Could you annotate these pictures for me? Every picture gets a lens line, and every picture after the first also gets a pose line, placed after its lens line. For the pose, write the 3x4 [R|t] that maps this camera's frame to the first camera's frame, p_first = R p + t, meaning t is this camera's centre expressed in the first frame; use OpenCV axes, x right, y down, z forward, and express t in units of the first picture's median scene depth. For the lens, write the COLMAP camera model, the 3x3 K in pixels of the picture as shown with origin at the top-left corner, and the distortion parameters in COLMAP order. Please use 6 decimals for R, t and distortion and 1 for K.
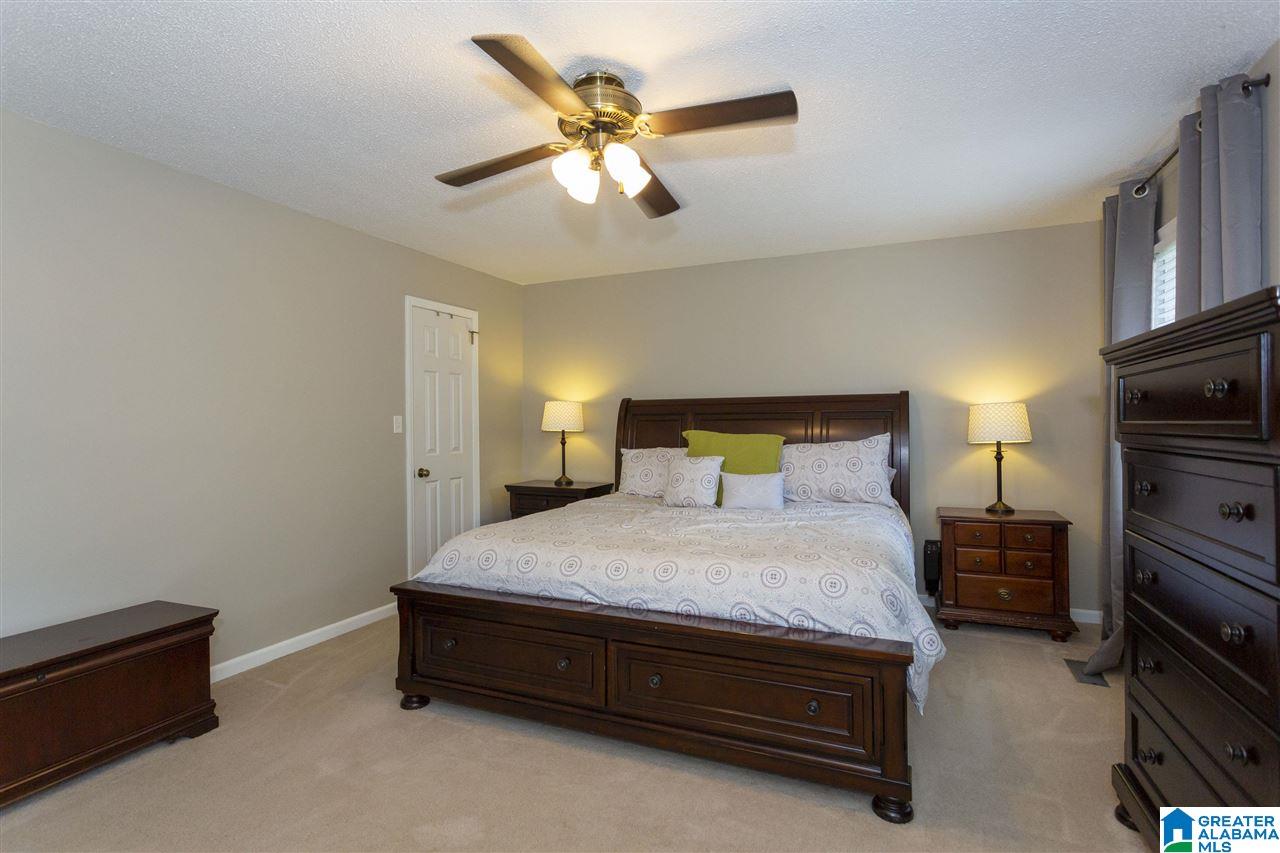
lens RADIAL K [[605.5, 0, 642.8], [0, 605.5, 420.0], [0, 0, 1]] dist [0.000808, -0.000682]
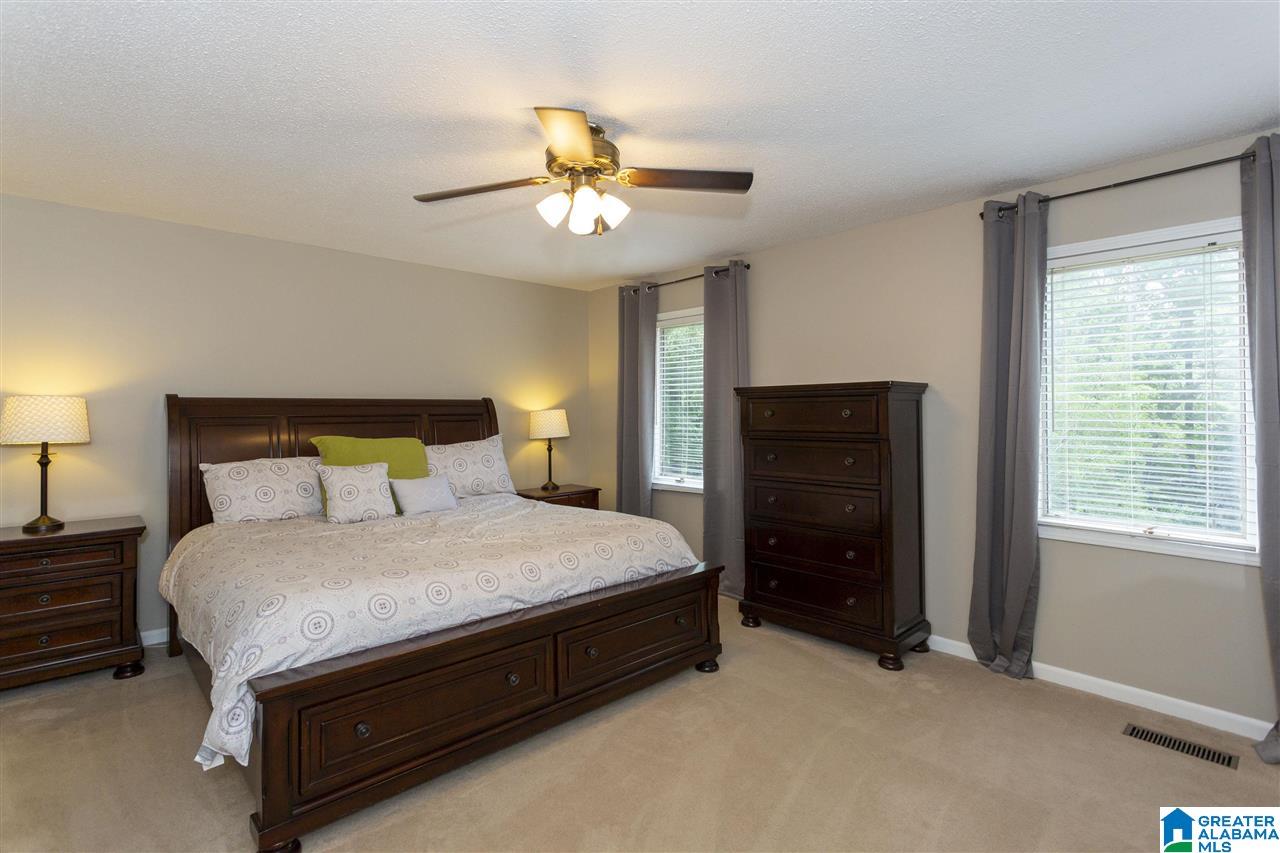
lens RADIAL K [[605.5, 0, 639.5], [0, 605.5, 423.1], [0, 0, 1]] dist [0.000808, -0.000682]
pose [[0.417259, -0.009468, 0.908739, -0.848135], [0.002244, 0.999953, 0.009388, -0.013874], [-0.908785, -0.001878, 0.417260, 0.378180]]
